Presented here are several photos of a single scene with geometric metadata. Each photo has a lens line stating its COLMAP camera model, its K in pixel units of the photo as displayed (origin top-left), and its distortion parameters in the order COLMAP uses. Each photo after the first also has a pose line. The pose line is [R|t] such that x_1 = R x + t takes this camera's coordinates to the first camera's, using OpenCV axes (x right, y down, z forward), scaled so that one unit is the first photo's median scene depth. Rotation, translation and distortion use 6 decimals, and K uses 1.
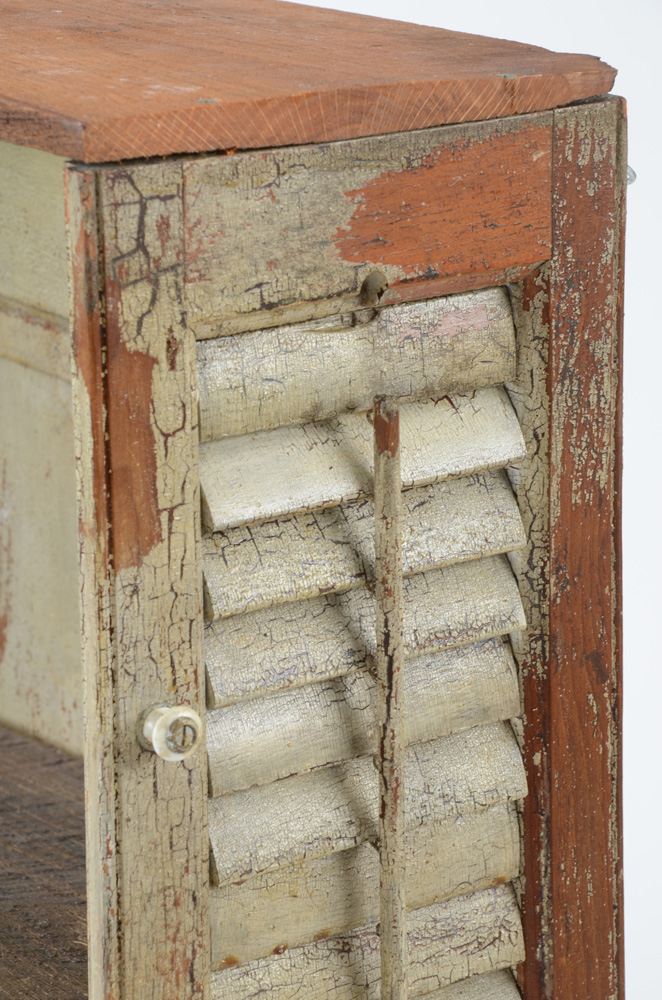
lens RADIAL K [[3670.2, 0, 331.0], [0, 3670.2, 500.0], [0, 0, 1]] dist [0.999776, 0.974859]
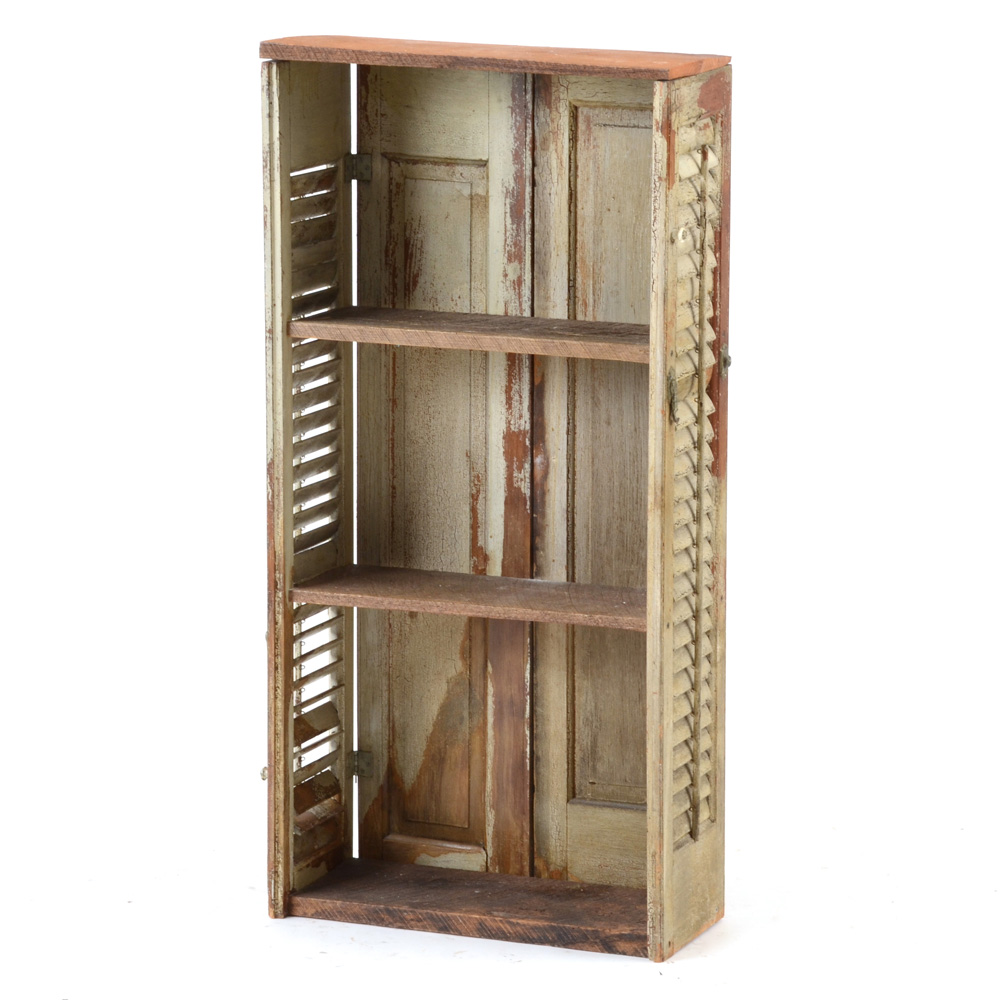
lens RADIAL K [[4464.2, 0, 500.0], [0, 4464.2, 500.0], [0, 0, 1]] dist [0.453770, -4.558525]
pose [[0.864790, -0.087182, 0.494507, -2.349980], [0.117553, 0.992596, -0.030580, 0.426229], [-0.488179, 0.084576, 0.868636, -2.682011]]
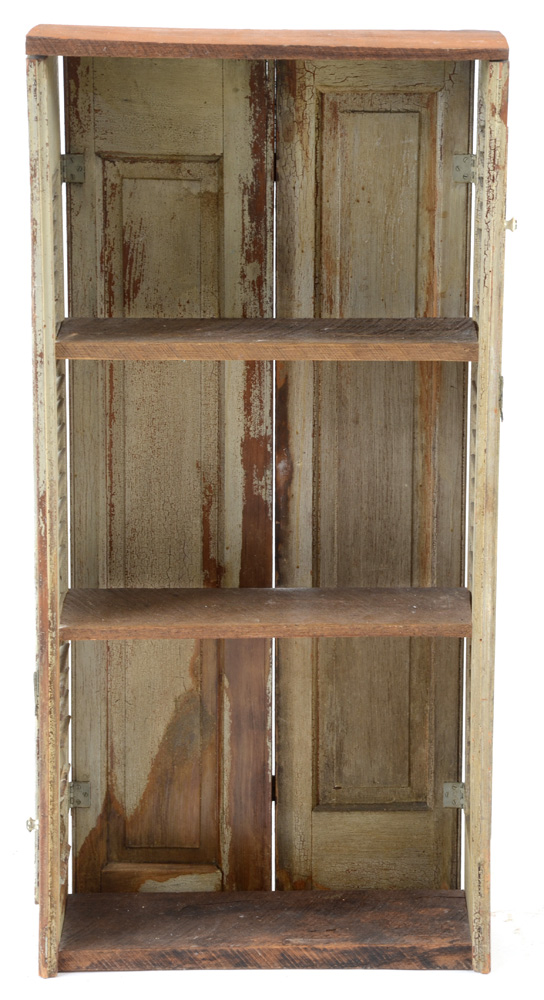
lens RADIAL K [[3416.4, 0, 300.9], [0, 3416.4, 523.1], [0, 0, 1]] dist [0.771570, 2.233622]
pose [[0.599699, -0.184673, 0.778625, -2.683549], [0.194980, 0.977403, 0.081646, 0.032051], [-0.776109, 0.102853, 0.622155, -0.836360]]
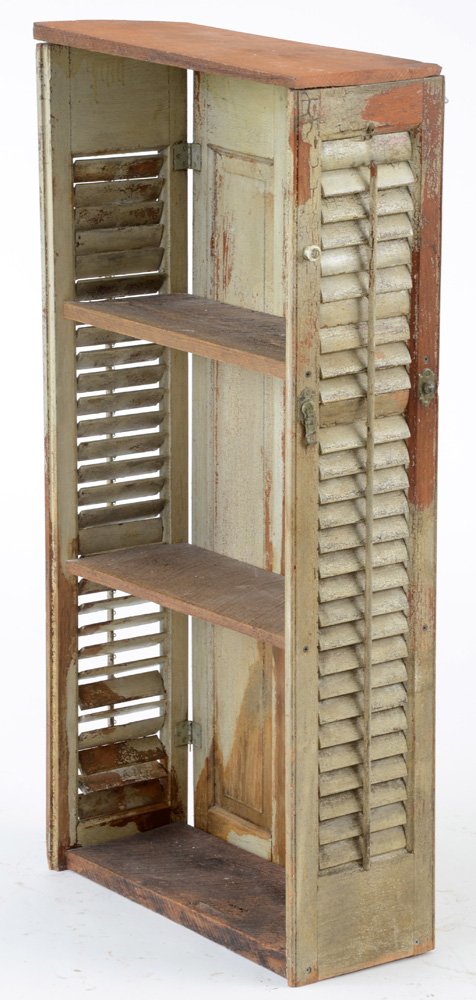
lens RADIAL K [[3424.3, 0, 237.3], [0, 3424.3, 529.8], [0, 0, 1]] dist [0.778882, 1.491608]
pose [[0.999894, 0.014378, -0.002170, -0.100949], [-0.014391, 0.999878, -0.006149, 0.339391], [0.002082, 0.006180, 0.999979, -2.245699]]
